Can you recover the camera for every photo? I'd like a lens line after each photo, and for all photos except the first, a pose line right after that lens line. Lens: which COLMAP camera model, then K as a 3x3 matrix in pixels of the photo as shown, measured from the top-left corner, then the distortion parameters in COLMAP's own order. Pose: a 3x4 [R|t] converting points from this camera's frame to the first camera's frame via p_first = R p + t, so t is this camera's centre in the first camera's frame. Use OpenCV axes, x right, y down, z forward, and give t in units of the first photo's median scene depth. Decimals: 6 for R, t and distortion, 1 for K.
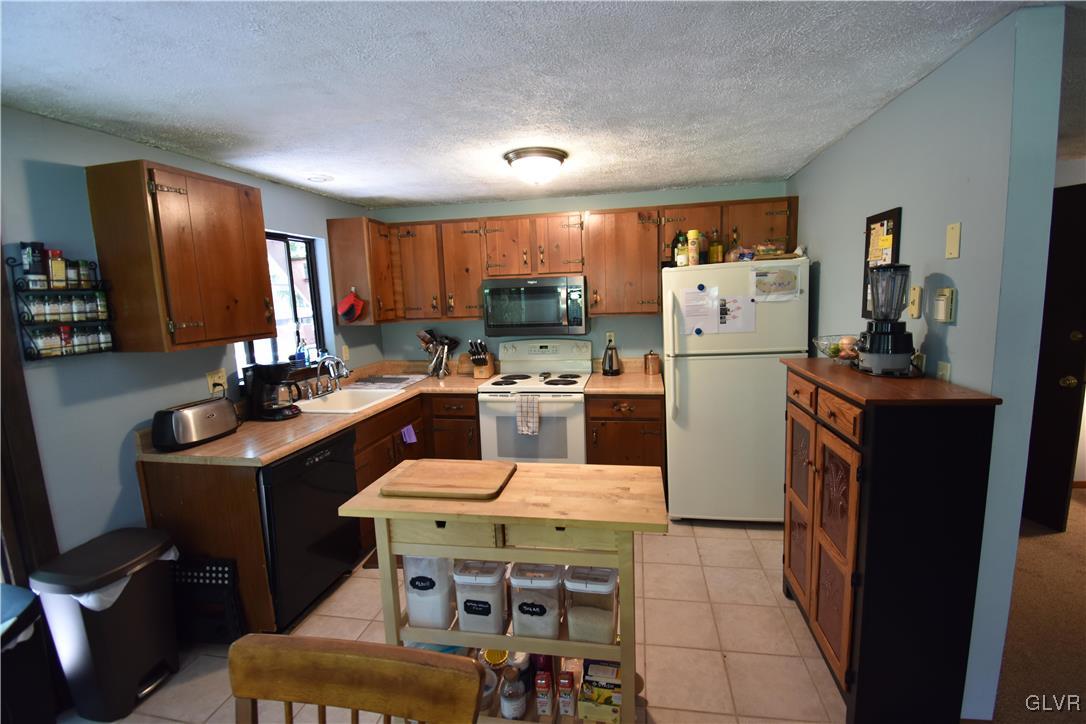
lens RADIAL K [[476.6, 0, 543.0], [0, 476.6, 362.0], [0, 0, 1]] dist [0.018769, -0.025248]
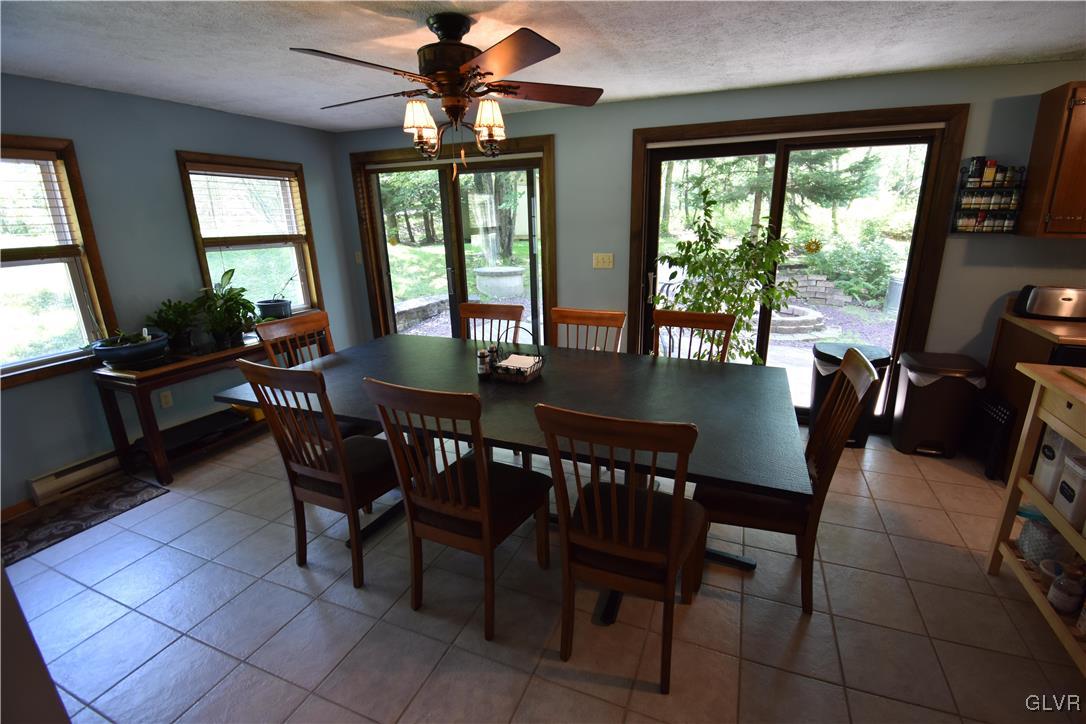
lens RADIAL K [[476.6, 0, 543.0], [0, 476.6, 362.0], [0, 0, 1]] dist [0.018769, -0.025248]
pose [[-0.210921, 0.322225, -0.922867, 0.865165], [-0.107349, 0.930760, 0.349516, -0.010090], [0.971591, 0.172789, -0.161726, -0.045588]]
